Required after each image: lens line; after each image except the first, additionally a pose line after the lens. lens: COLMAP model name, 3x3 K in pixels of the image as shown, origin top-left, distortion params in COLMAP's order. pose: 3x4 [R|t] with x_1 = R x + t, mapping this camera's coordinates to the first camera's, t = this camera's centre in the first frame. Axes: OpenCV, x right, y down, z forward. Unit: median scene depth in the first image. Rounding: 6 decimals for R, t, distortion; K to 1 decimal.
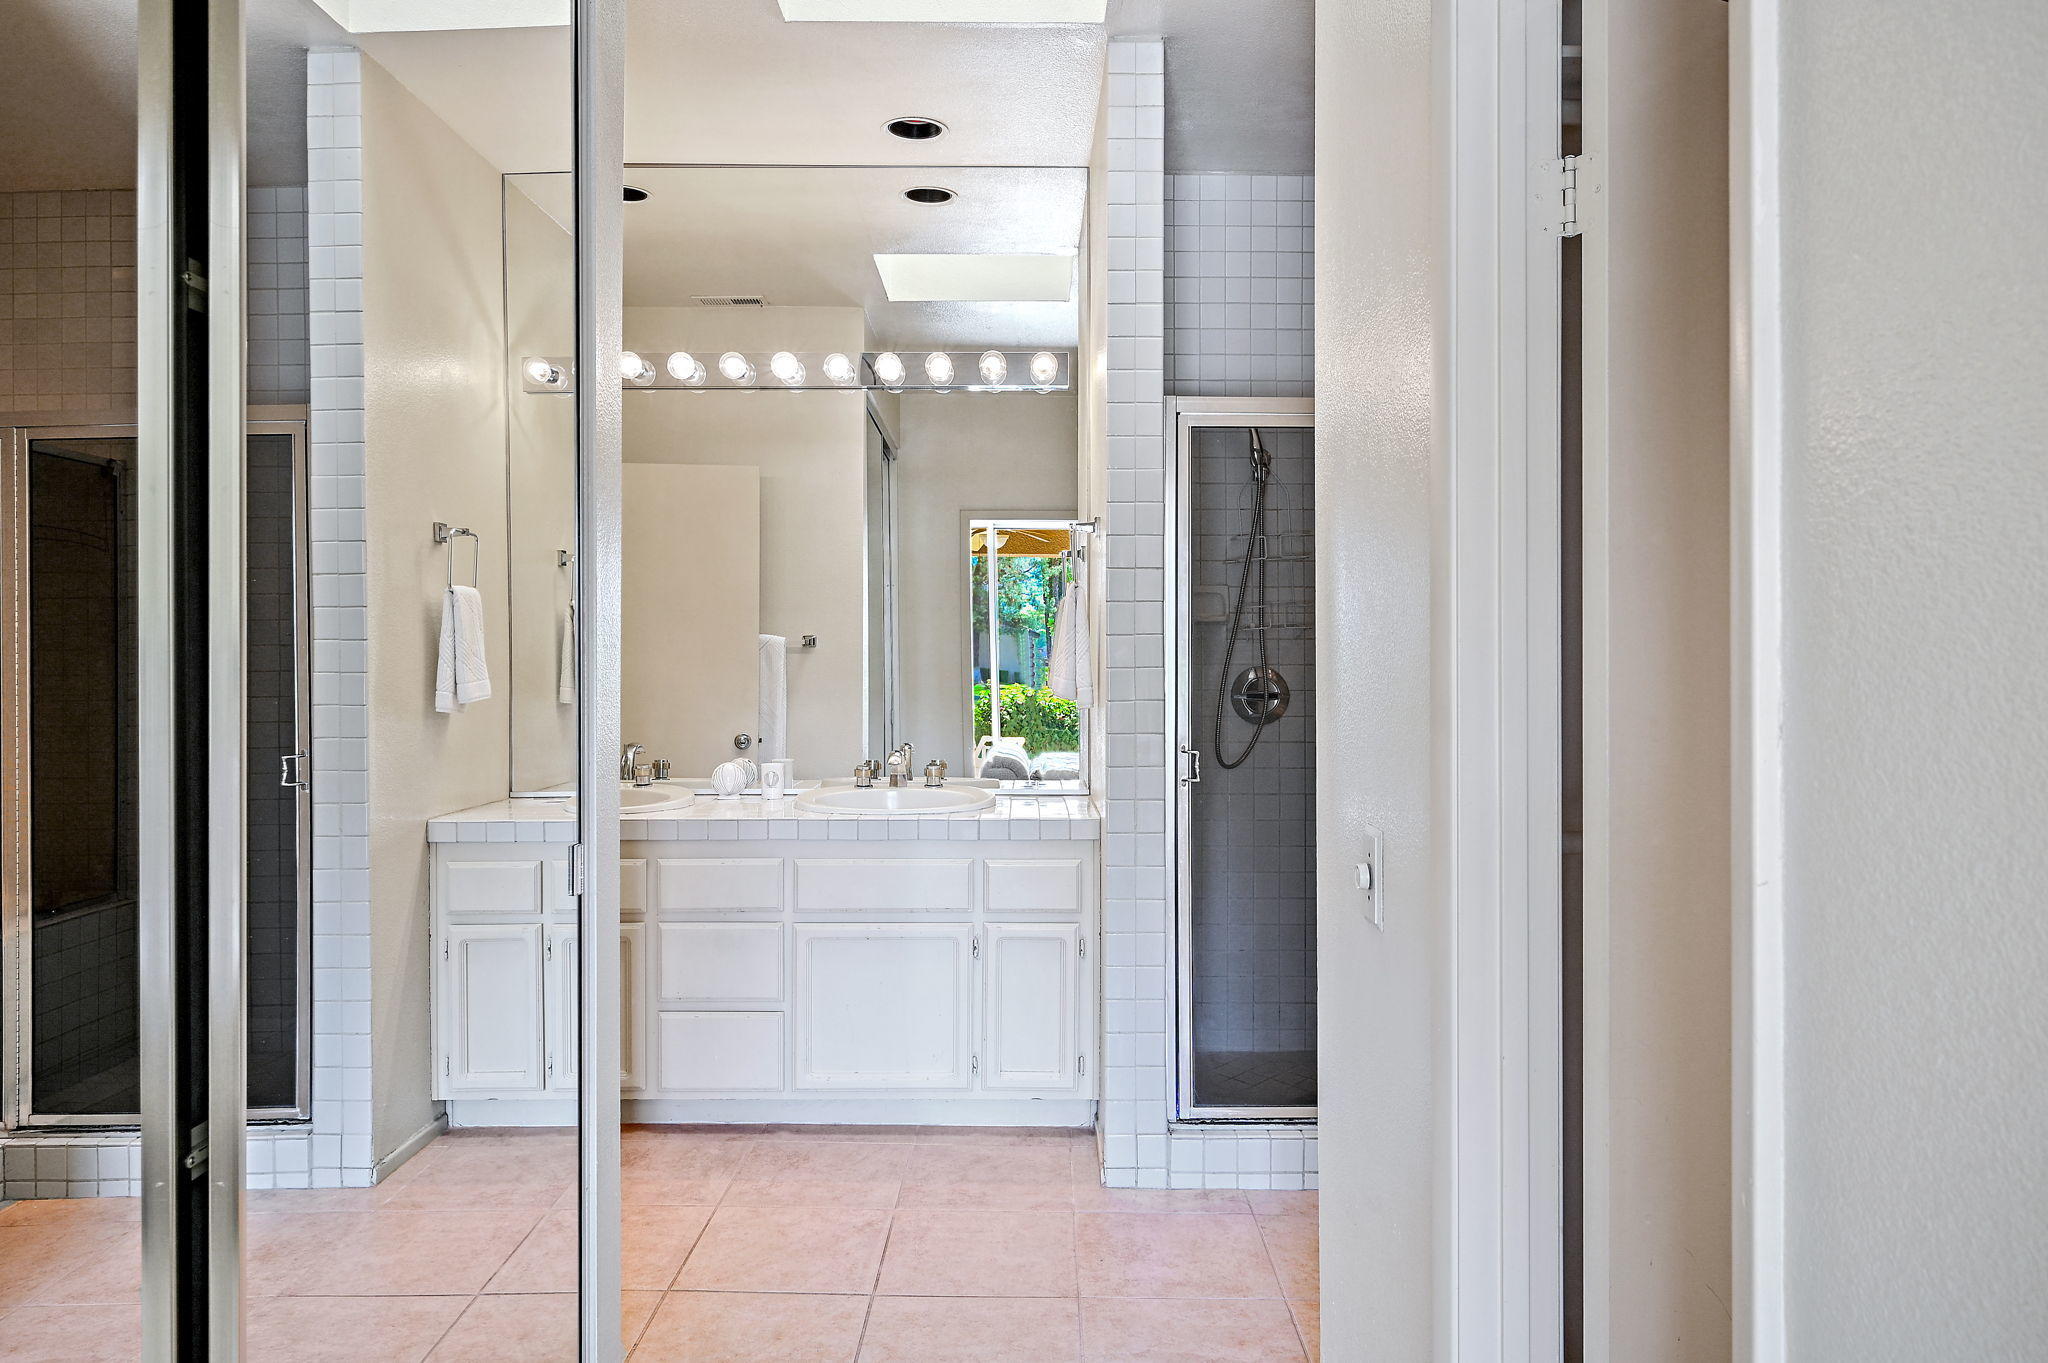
lens RADIAL K [[1028.6, 0, 1024.0], [0, 1028.6, 681.5], [0, 0, 1]] dist [0.000609, 0.000018]
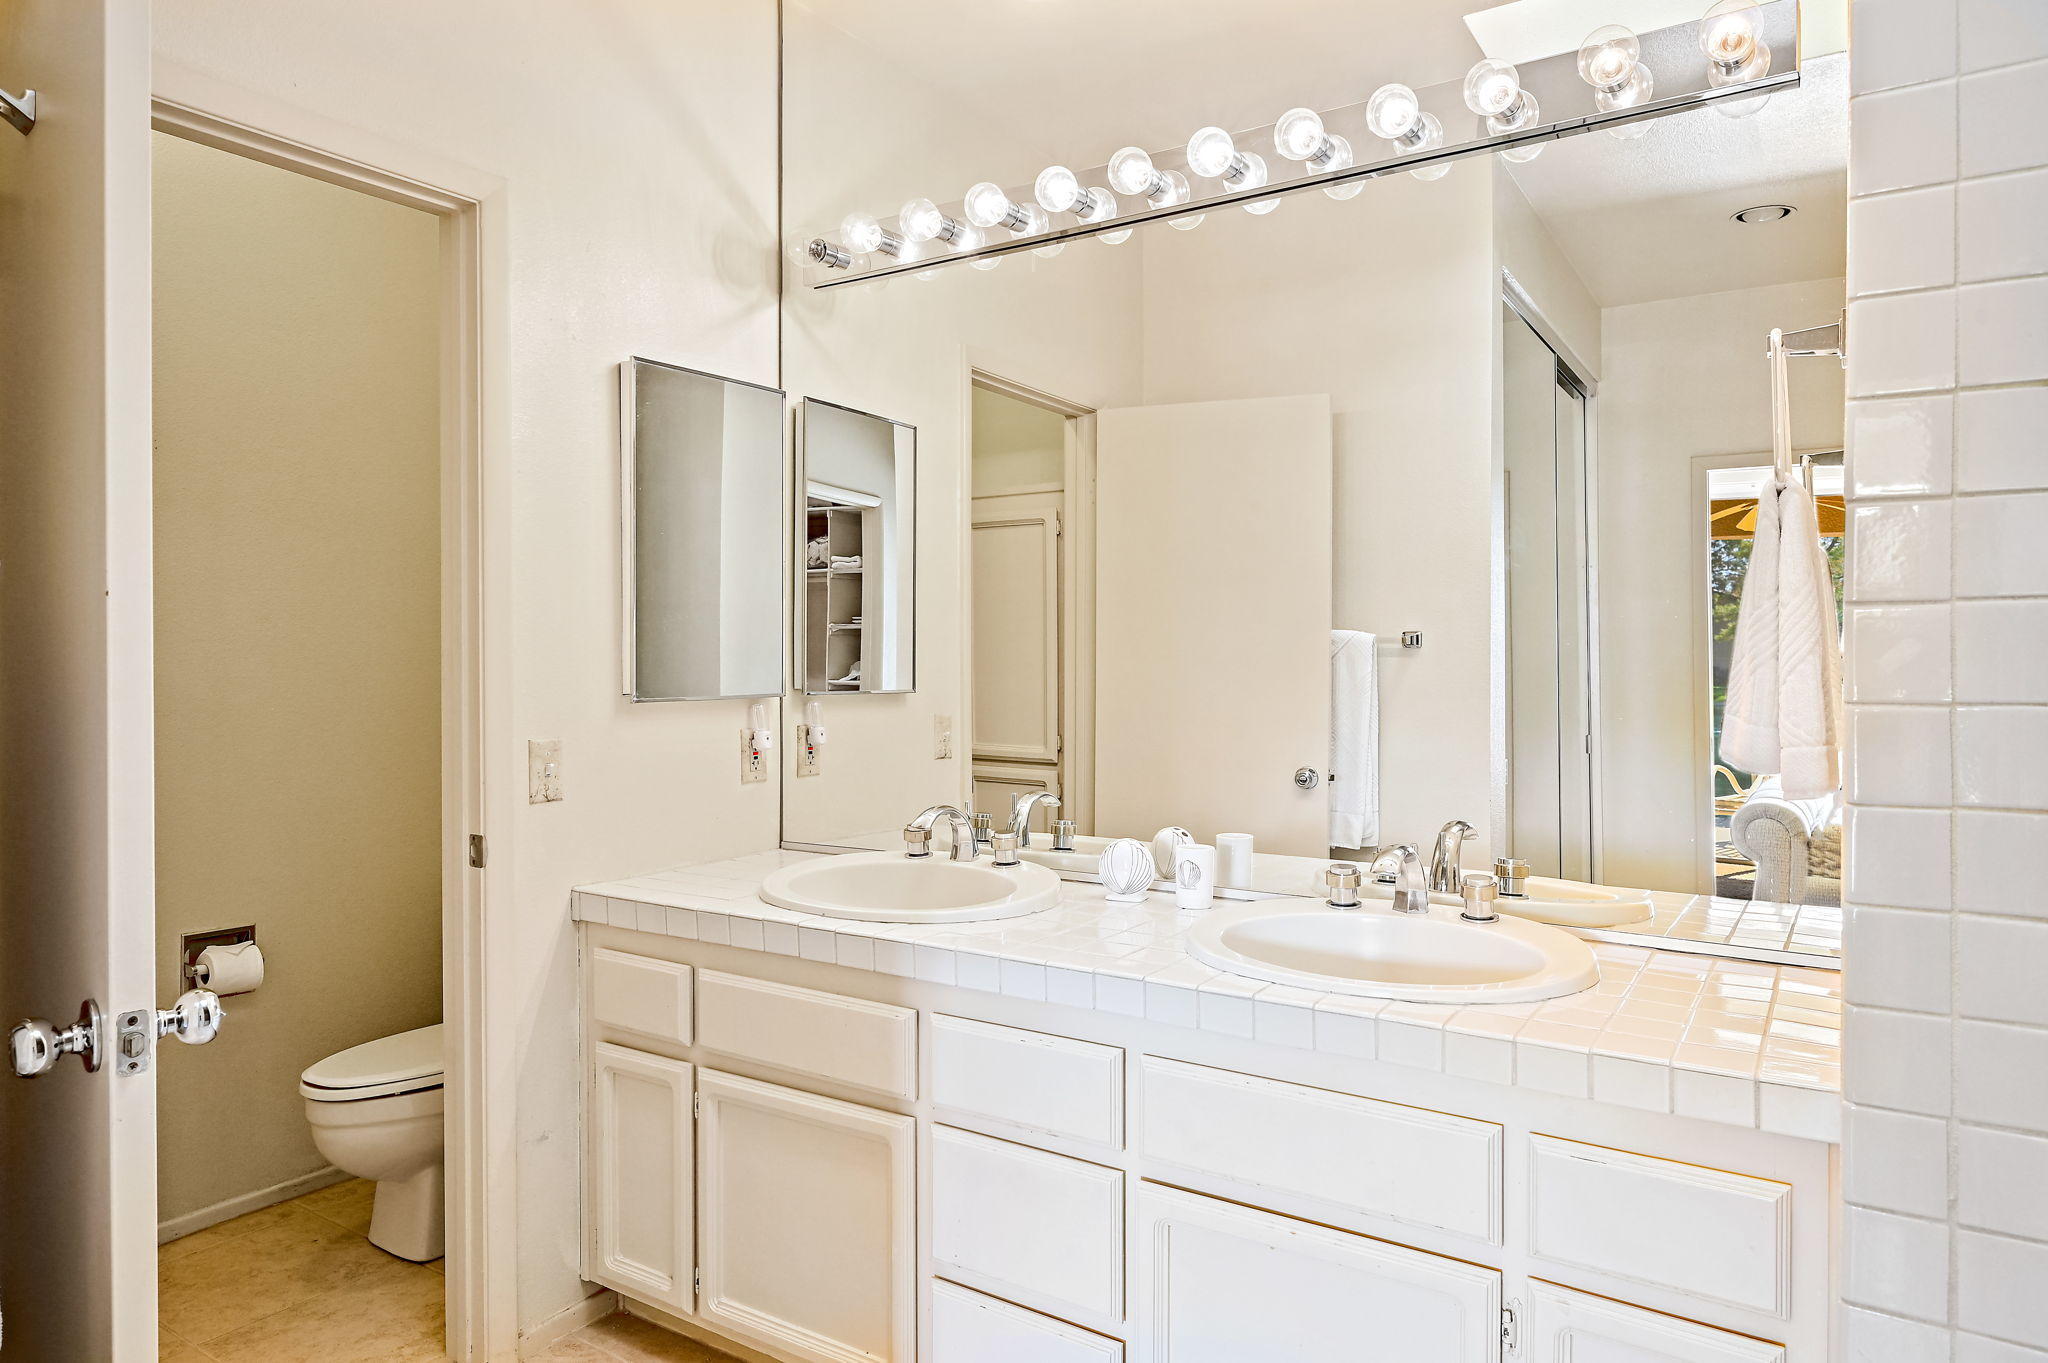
lens RADIAL K [[1231.8, 0, 1024.0], [0, 1231.8, 681.5], [0, 0, 1]] dist [0.000717, 0.000194]
pose [[0.847295, 0.009097, -0.531045, 0.017783], [-0.012775, 0.999913, -0.003254, -0.003902], [0.530969, 0.009542, 0.847338, 0.145218]]
